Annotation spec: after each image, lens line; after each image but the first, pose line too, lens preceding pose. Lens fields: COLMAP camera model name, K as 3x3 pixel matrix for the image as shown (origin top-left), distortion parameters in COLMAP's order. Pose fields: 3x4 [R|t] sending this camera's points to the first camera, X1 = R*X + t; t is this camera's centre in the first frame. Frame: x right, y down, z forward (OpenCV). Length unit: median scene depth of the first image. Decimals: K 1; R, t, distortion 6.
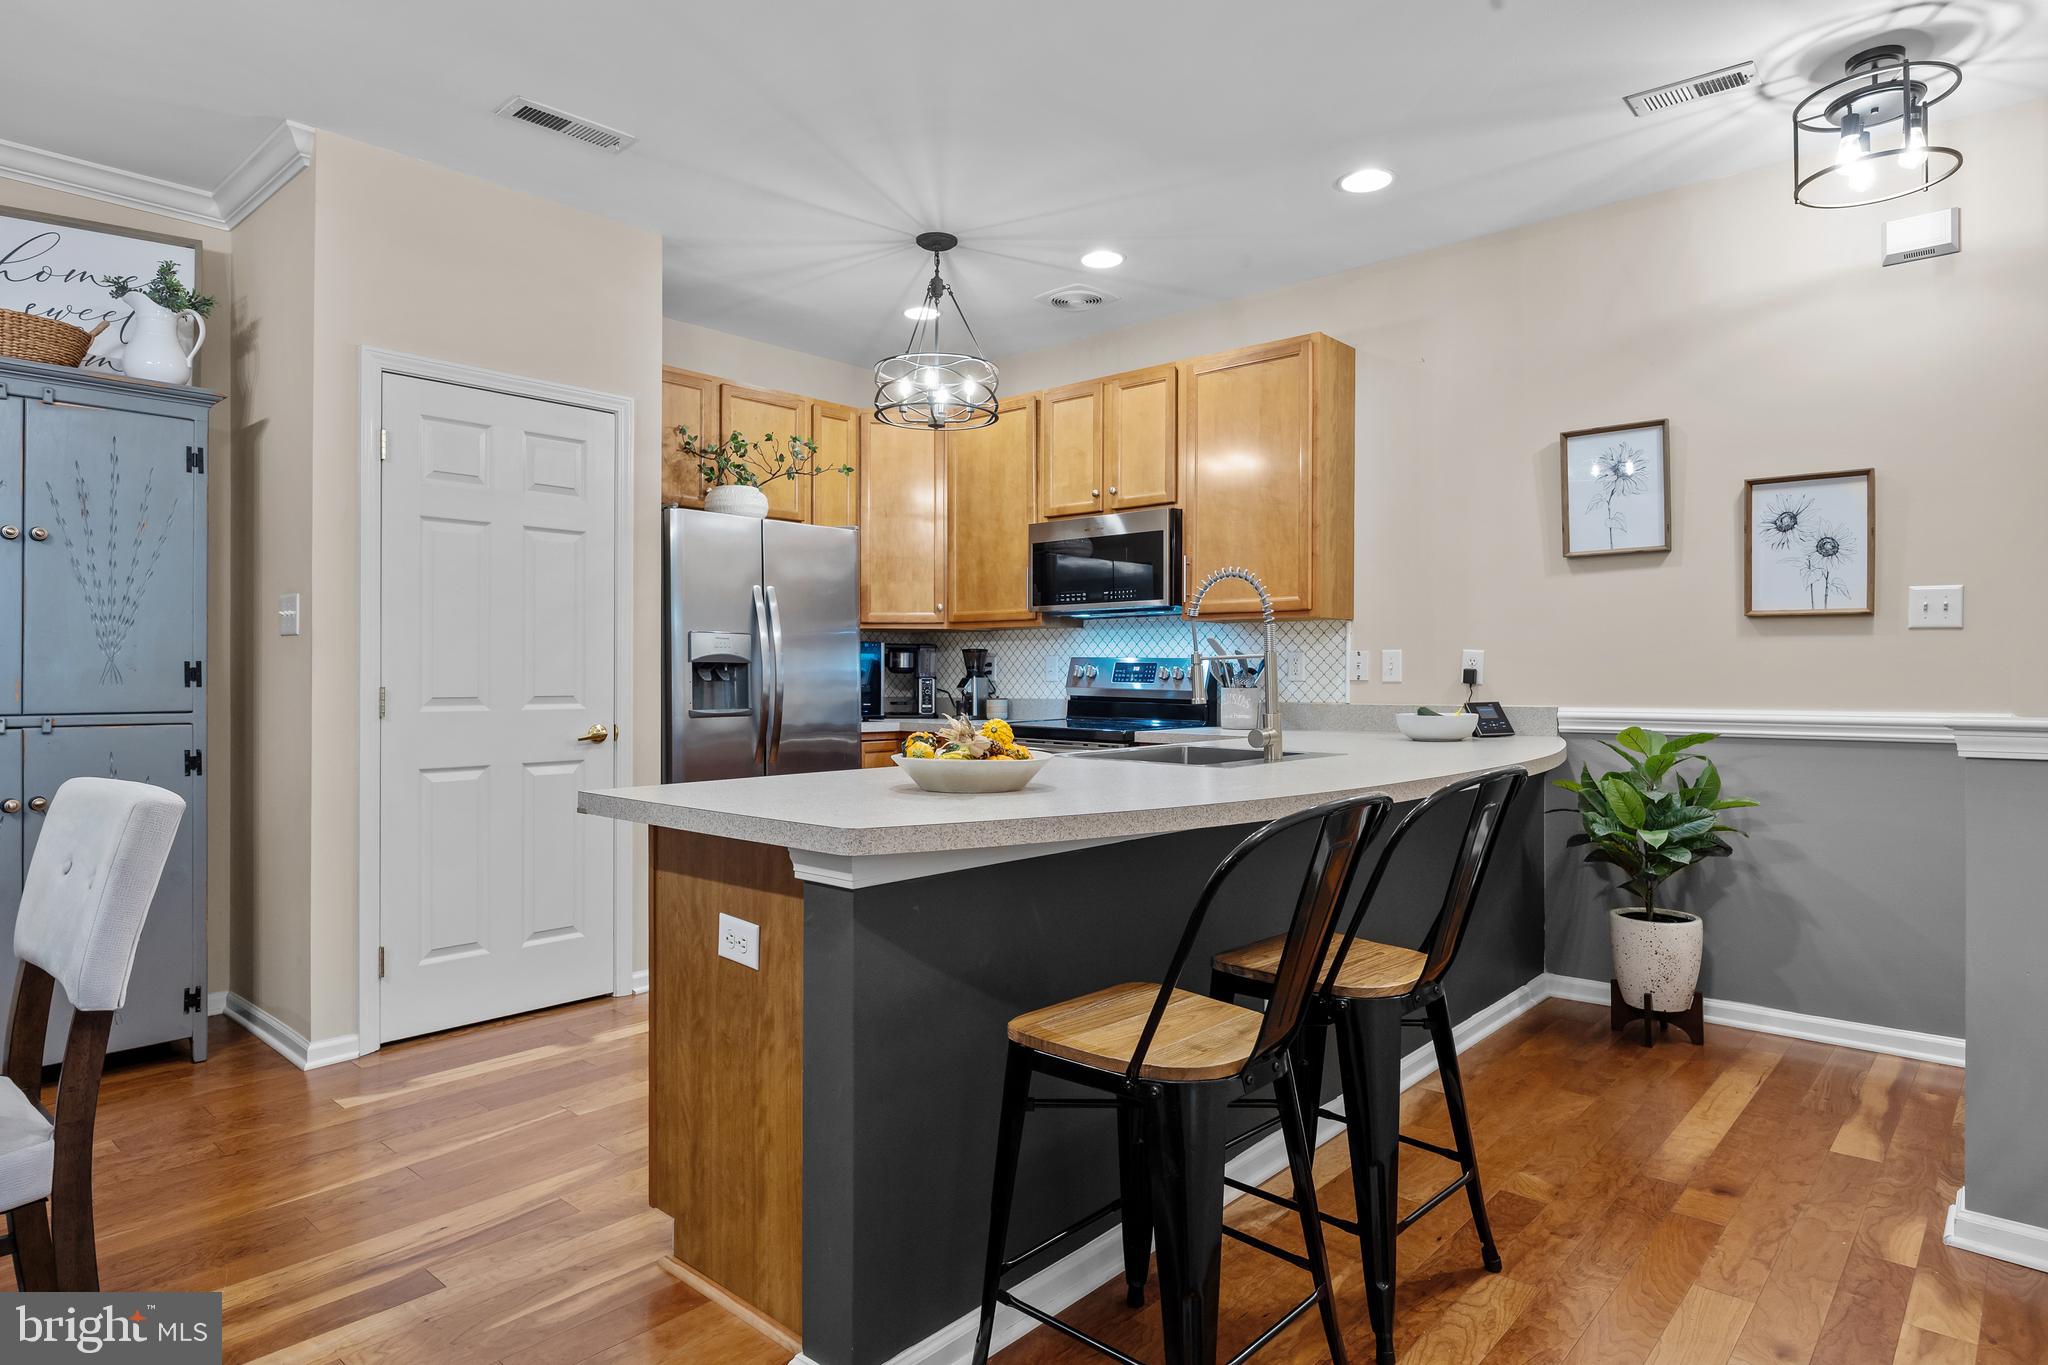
lens RADIAL K [[1156.7, 0, 1029.9], [0, 1156.7, 672.6], [0, 0, 1]] dist [0.000056, -0.000837]
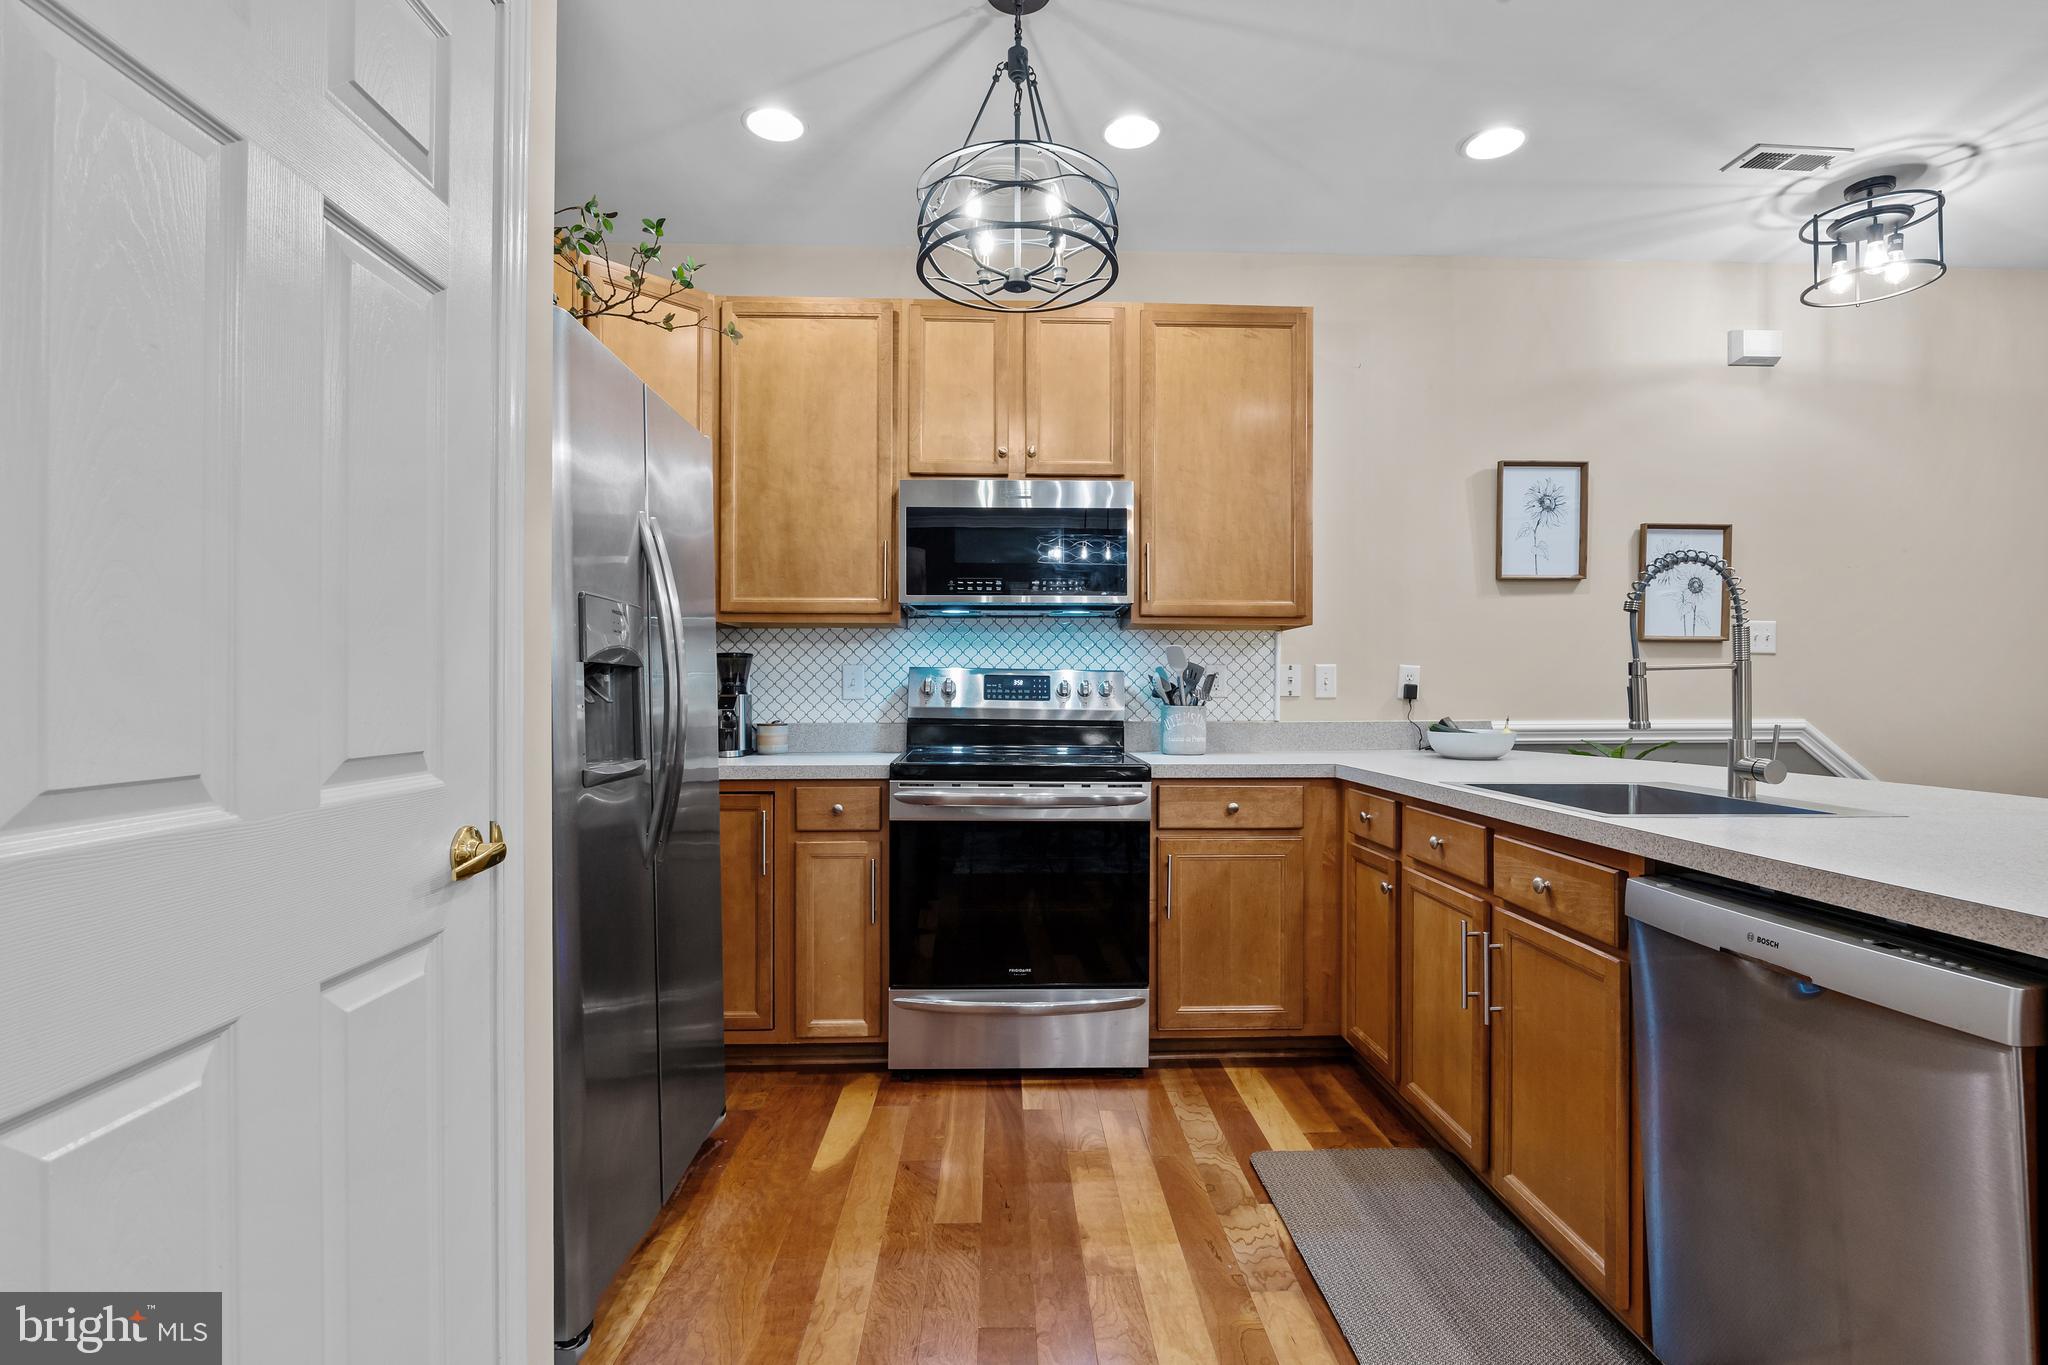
lens RADIAL K [[967.9, 0, 1025.0], [0, 967.9, 684.0], [0, 0, 1]] dist [-0.003437, -0.000990]
pose [[0.720522, 0.004205, 0.693419, -0.495079], [-0.000939, 0.999987, -0.005089, 0.001214], [-0.693431, 0.003016, 0.720516, 0.710352]]
